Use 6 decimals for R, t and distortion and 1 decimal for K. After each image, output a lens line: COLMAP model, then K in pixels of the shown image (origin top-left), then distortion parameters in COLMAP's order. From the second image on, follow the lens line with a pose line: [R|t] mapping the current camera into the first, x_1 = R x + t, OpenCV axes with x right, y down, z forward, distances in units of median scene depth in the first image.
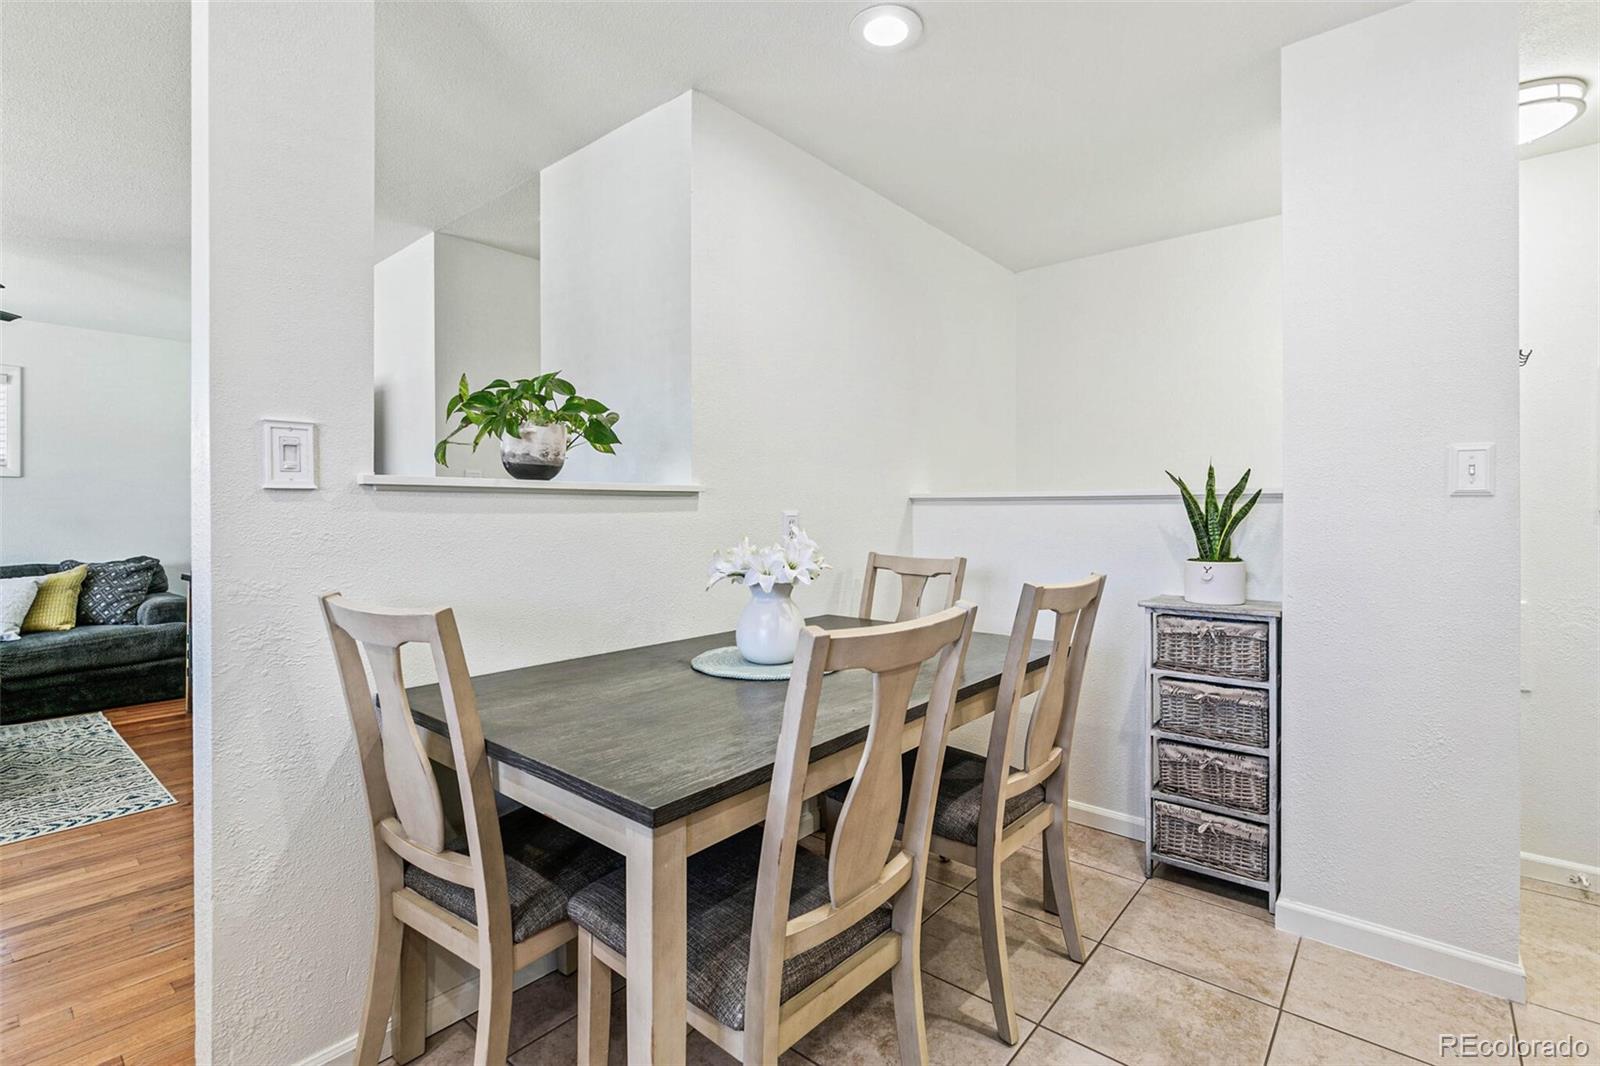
lens RADIAL K [[731.2, 0, 798.1], [0, 731.2, 530.1], [0, 0, 1]] dist [0.003356, -0.000499]
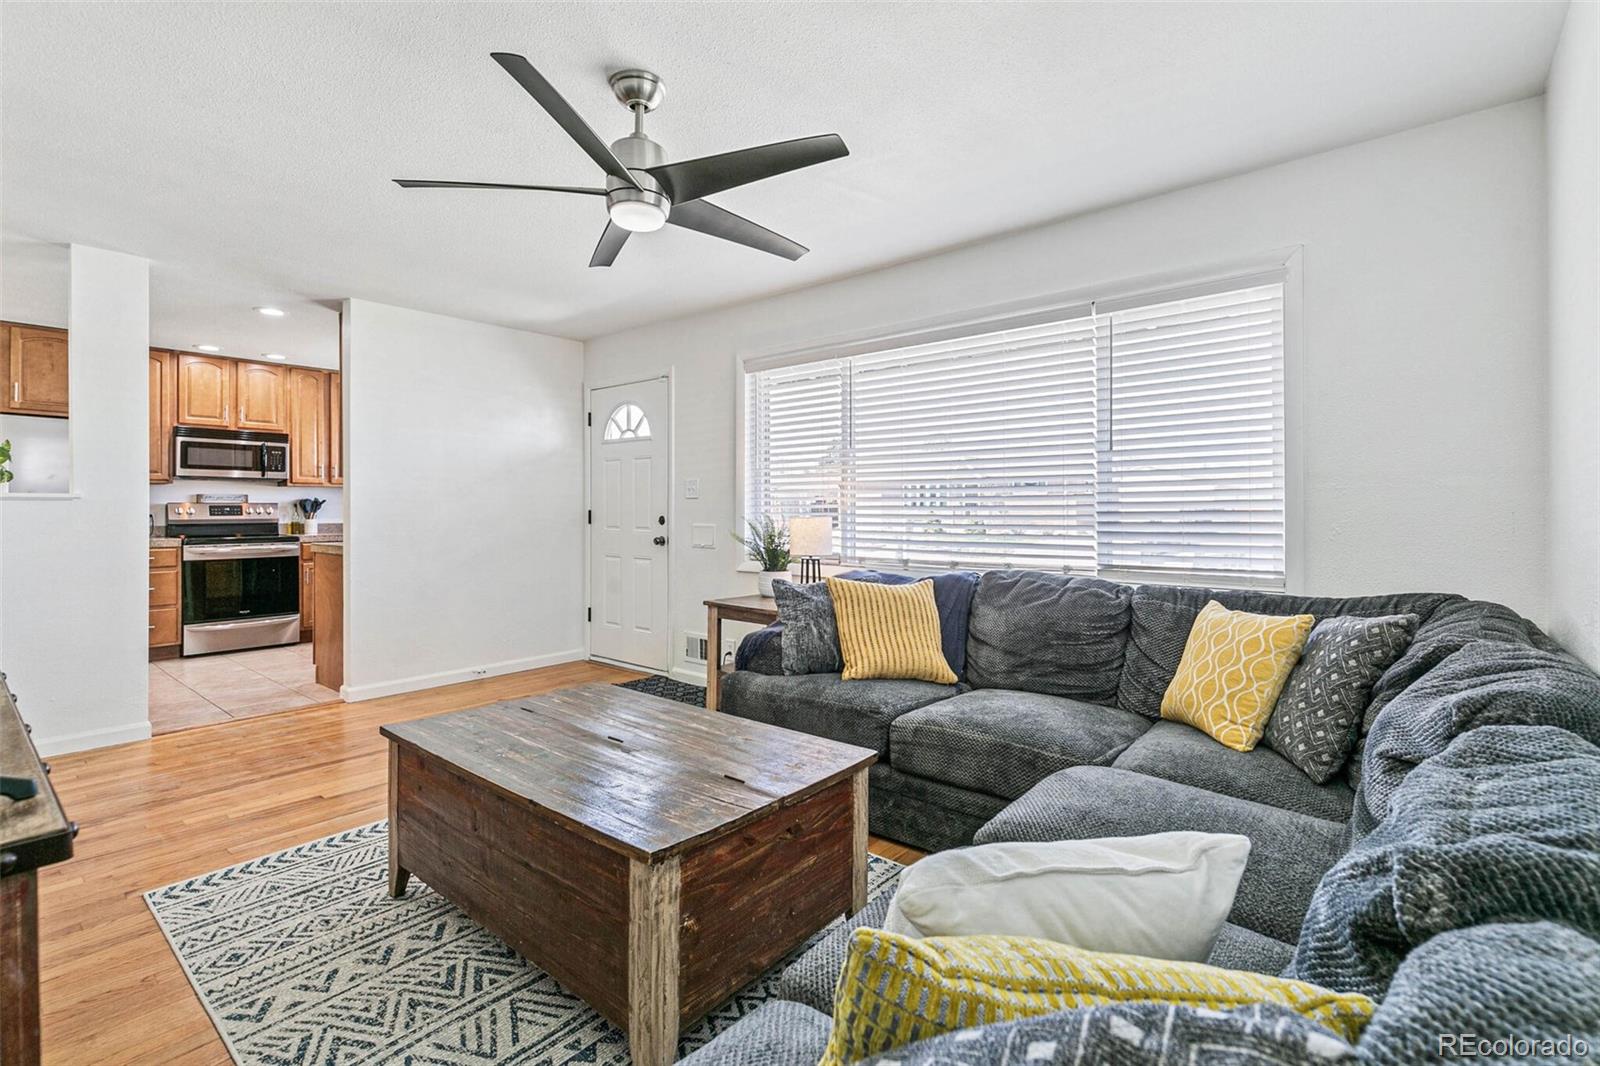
lens RADIAL K [[731.2, 0, 800.4], [0, 731.2, 506.9], [0, 0, 1]] dist [0.003356, -0.000499]
pose [[-0.999927, 0.002412, -0.011800, -0.984739], [0.002242, 0.999894, 0.014394, -0.022203], [0.011834, 0.014366, -0.999827, 1.141348]]
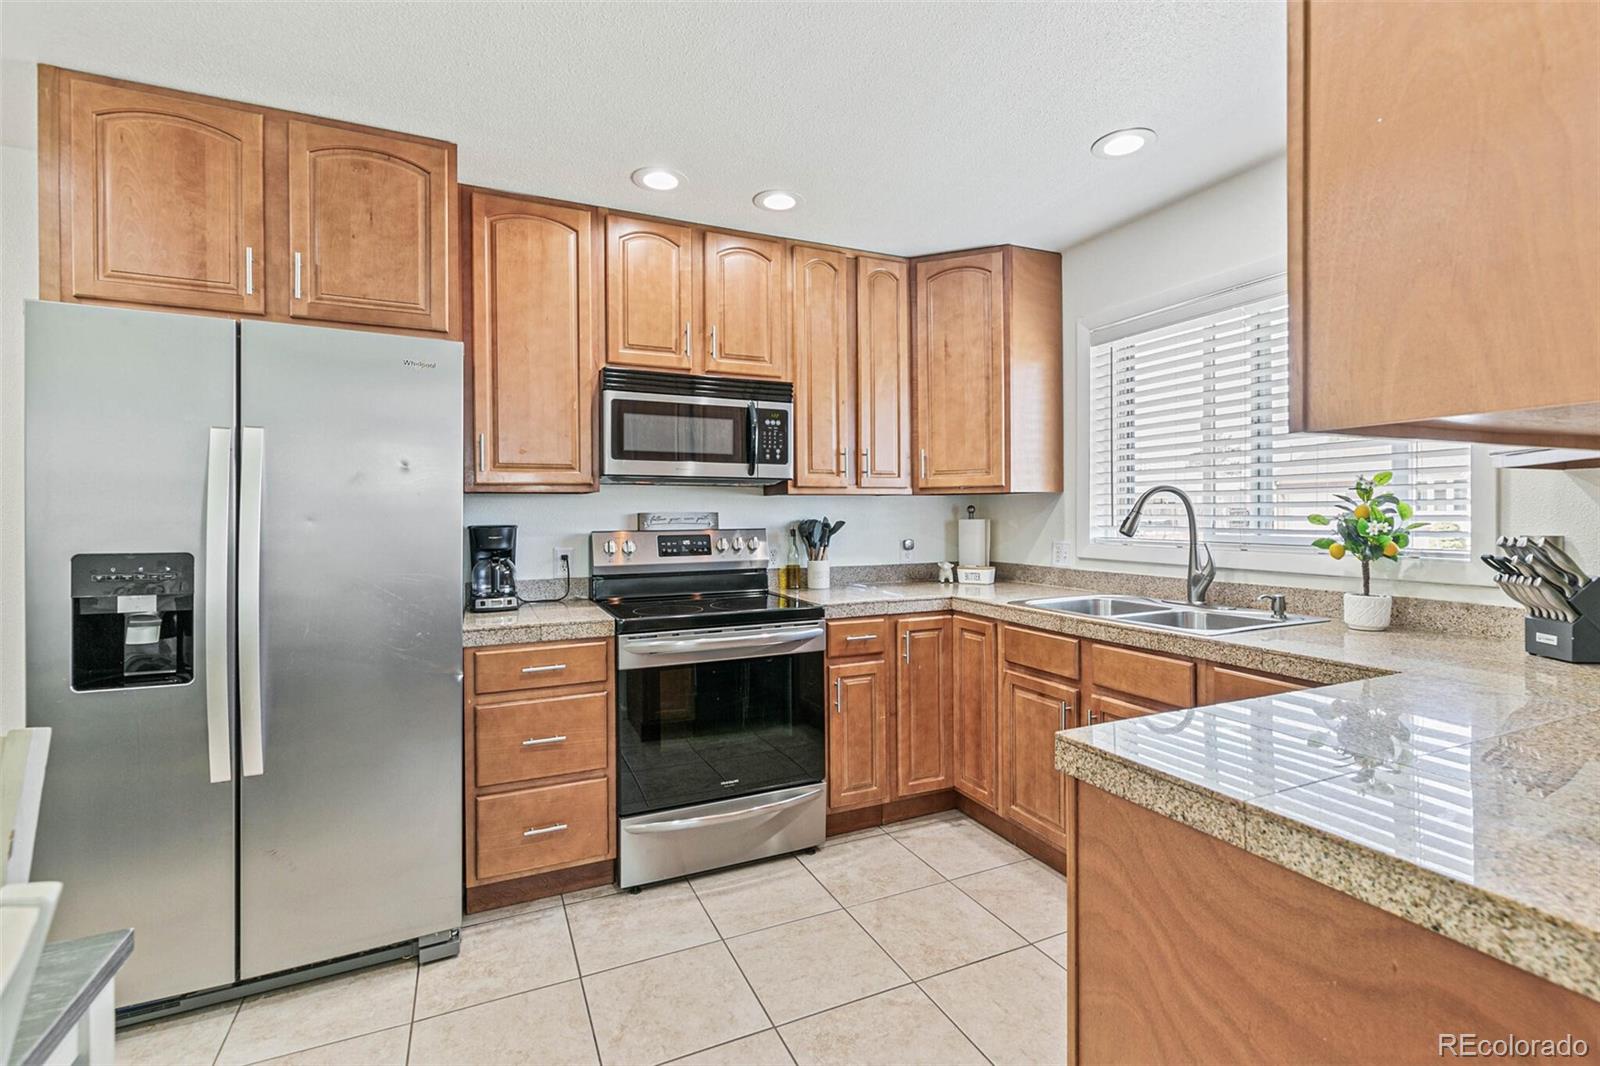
lens RADIAL K [[731.2, 0, 803.7], [0, 731.2, 516.1], [0, 0, 1]] dist [0.003356, -0.000499]
pose [[-0.908103, 0.004984, 0.418717, -0.316289], [0.013832, 0.999741, 0.018099, -0.035957], [-0.418519, 0.022227, -0.907936, 0.333558]]
